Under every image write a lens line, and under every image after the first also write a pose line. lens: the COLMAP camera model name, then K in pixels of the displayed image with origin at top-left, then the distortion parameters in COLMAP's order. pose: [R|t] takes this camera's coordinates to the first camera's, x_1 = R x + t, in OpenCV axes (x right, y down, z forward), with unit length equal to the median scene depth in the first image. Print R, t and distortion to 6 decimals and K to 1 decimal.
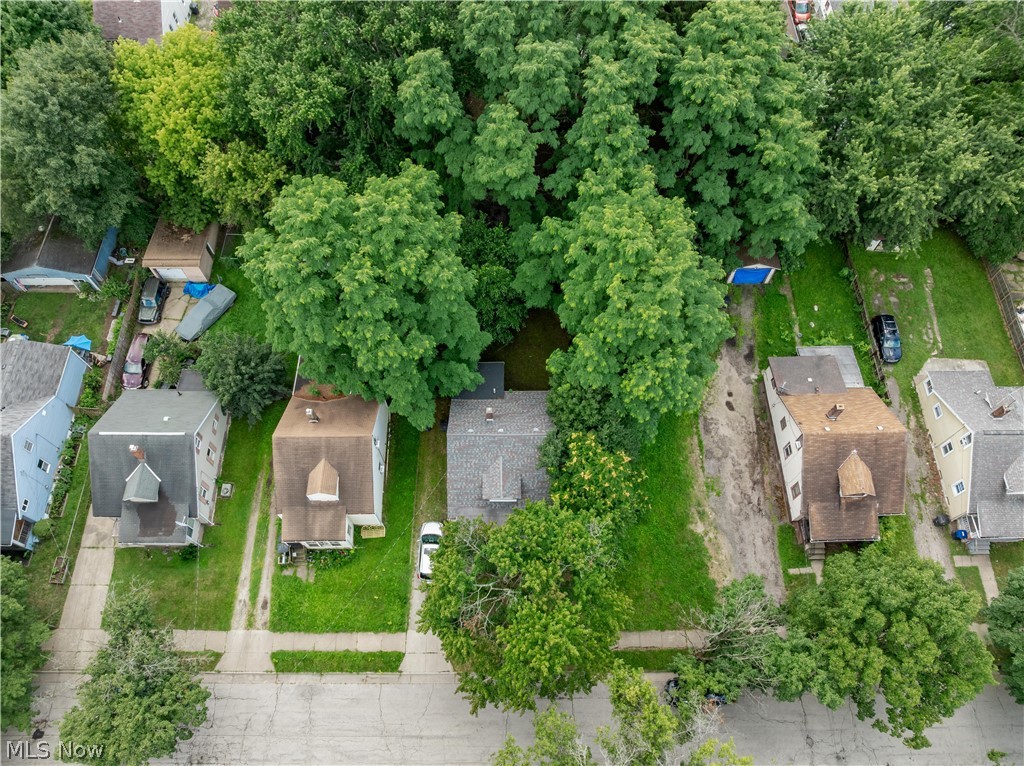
lens RADIAL K [[722.1, 0, 510.7], [0, 722.1, 383.6], [0, 0, 1]] dist [-0.062559, 0.024785]
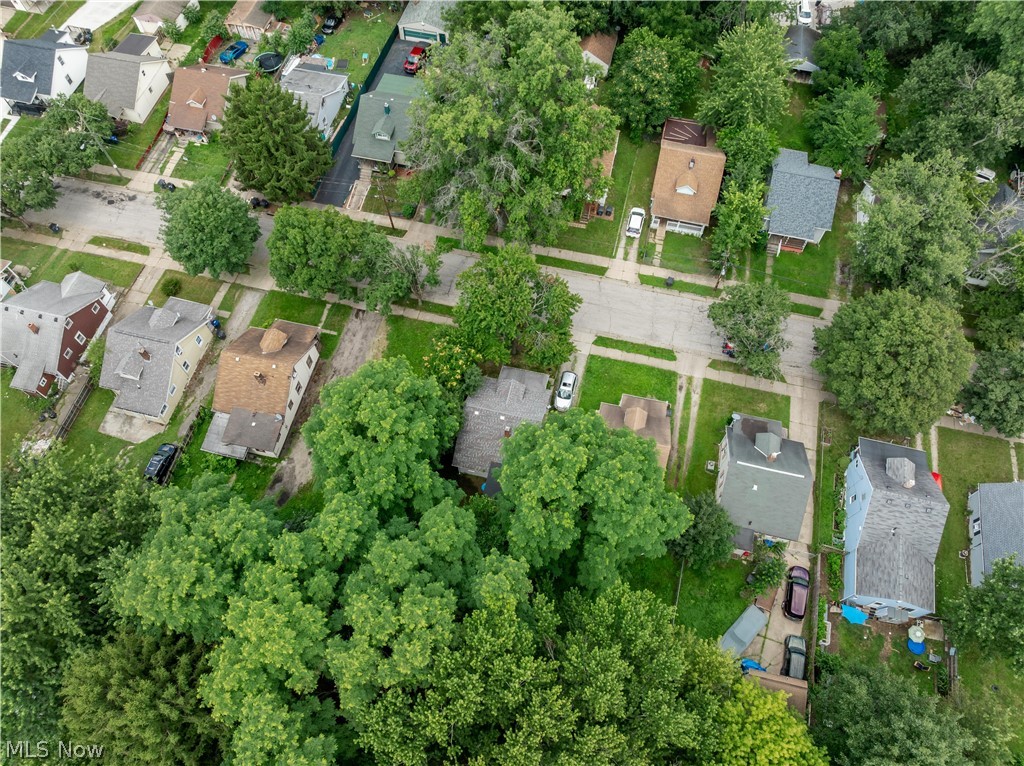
lens RADIAL K [[722.1, 0, 514.1], [0, 722.1, 379.2], [0, 0, 1]] dist [-0.062559, 0.024785]
pose [[-0.971559, -0.213474, 0.102482, -0.157551], [0.205121, -0.542453, 0.814660, -0.985861], [-0.118317, 0.812511, 0.570812, 0.167741]]
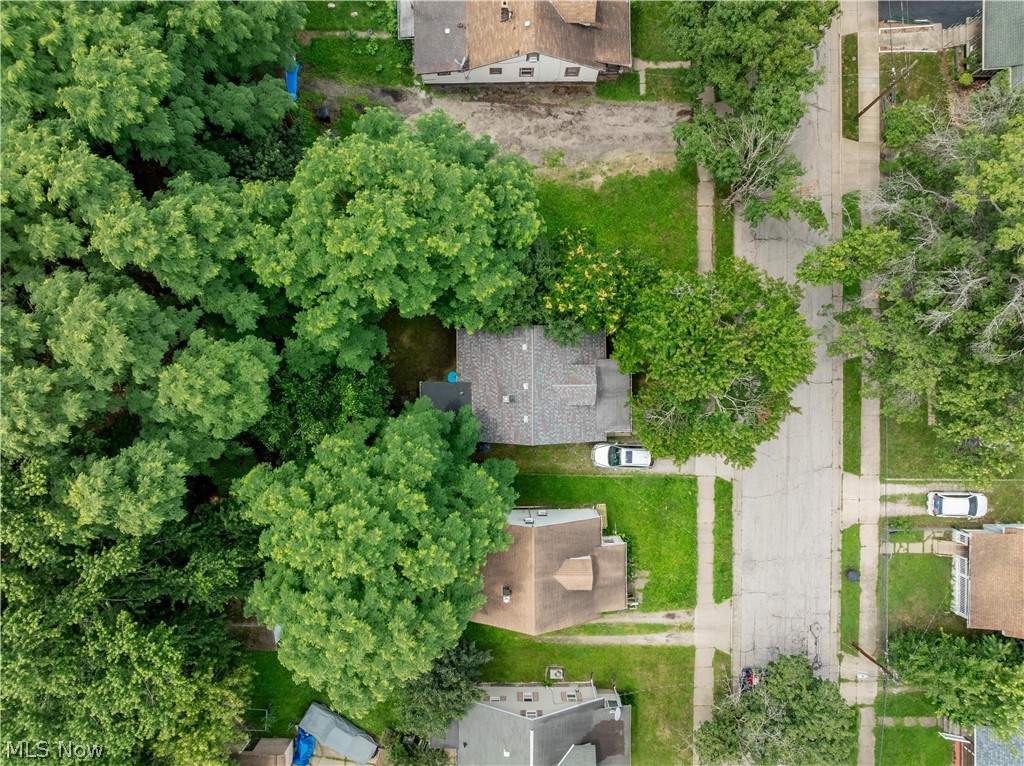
lens RADIAL K [[722.1, 0, 512.6], [0, 722.1, 382.7], [0, 0, 1]] dist [-0.062559, 0.024785]
pose [[0.006691, -0.999835, -0.016887, 0.005431], [0.887433, -0.001846, 0.460933, -0.365819], [-0.460888, -0.018070, 0.887274, 0.202274]]
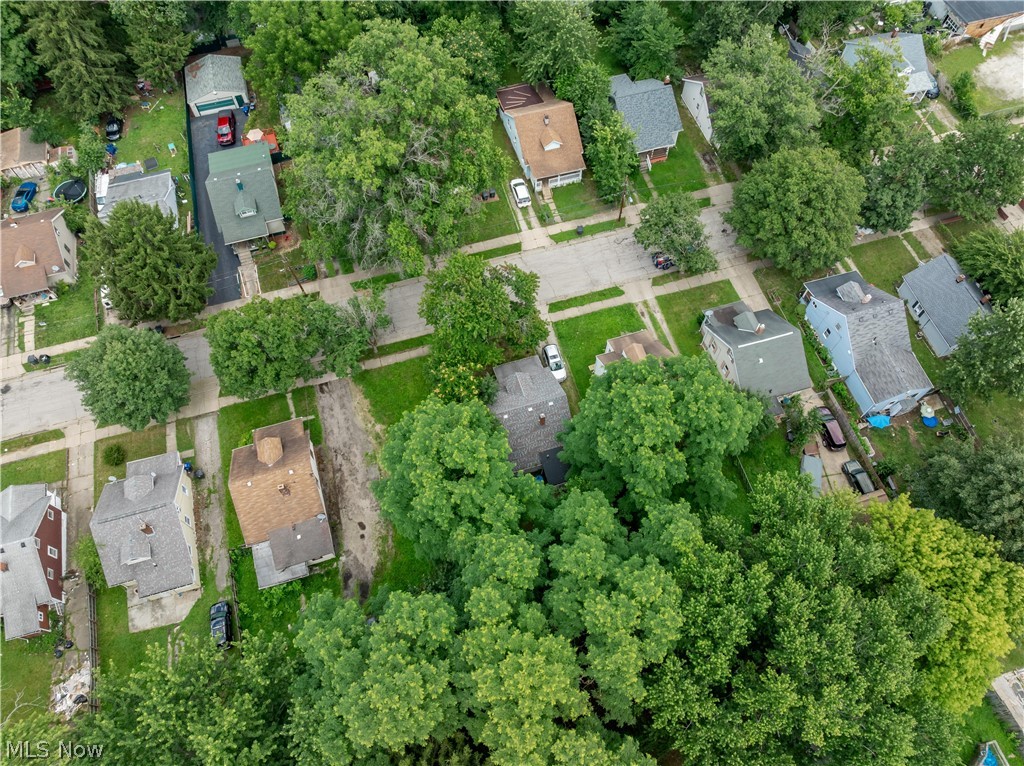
lens RADIAL K [[722.1, 0, 513.8], [0, 722.1, 378.9], [0, 0, 1]] dist [-0.062559, 0.024785]
pose [[-0.959669, 0.244166, -0.139353, 0.193027], [-0.252944, -0.533558, 0.807053, -1.001757], [0.122702, 0.809752, 0.573799, 0.159181]]
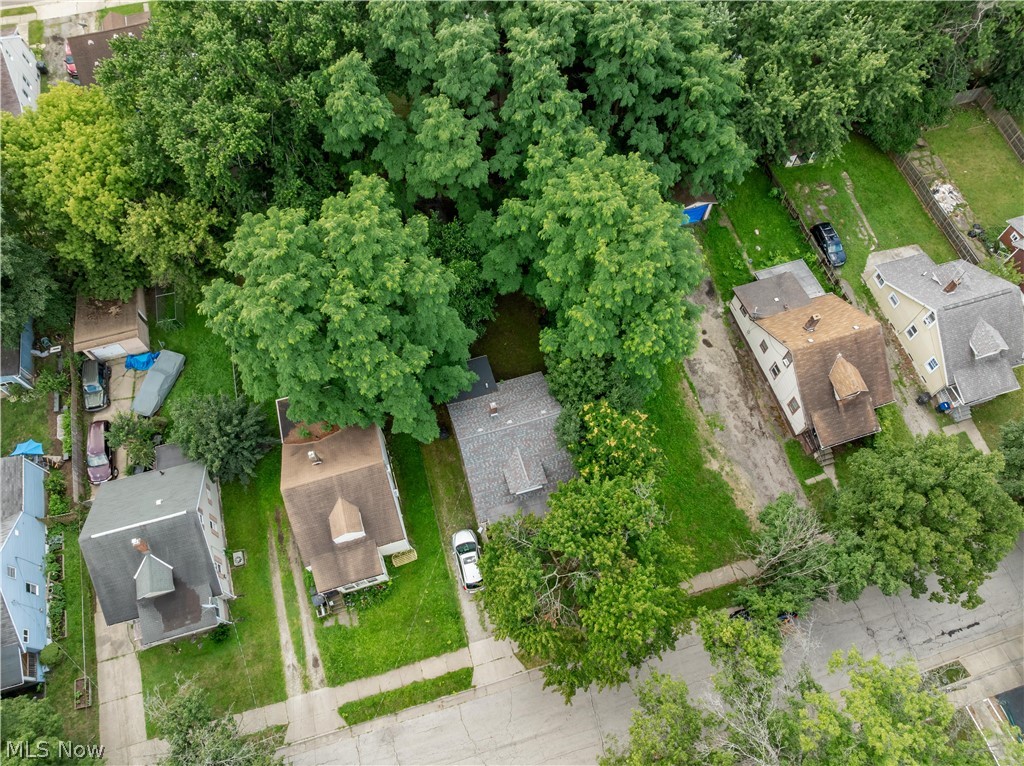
lens RADIAL K [[722.1, 0, 511.1], [0, 722.1, 384.6], [0, 0, 1]] dist [-0.062559, 0.024785]
pose [[0.960369, -0.249516, 0.124233, -0.120719], [0.247551, 0.968371, 0.031258, -0.014750], [-0.128103, 0.000735, 0.991761, 0.022059]]
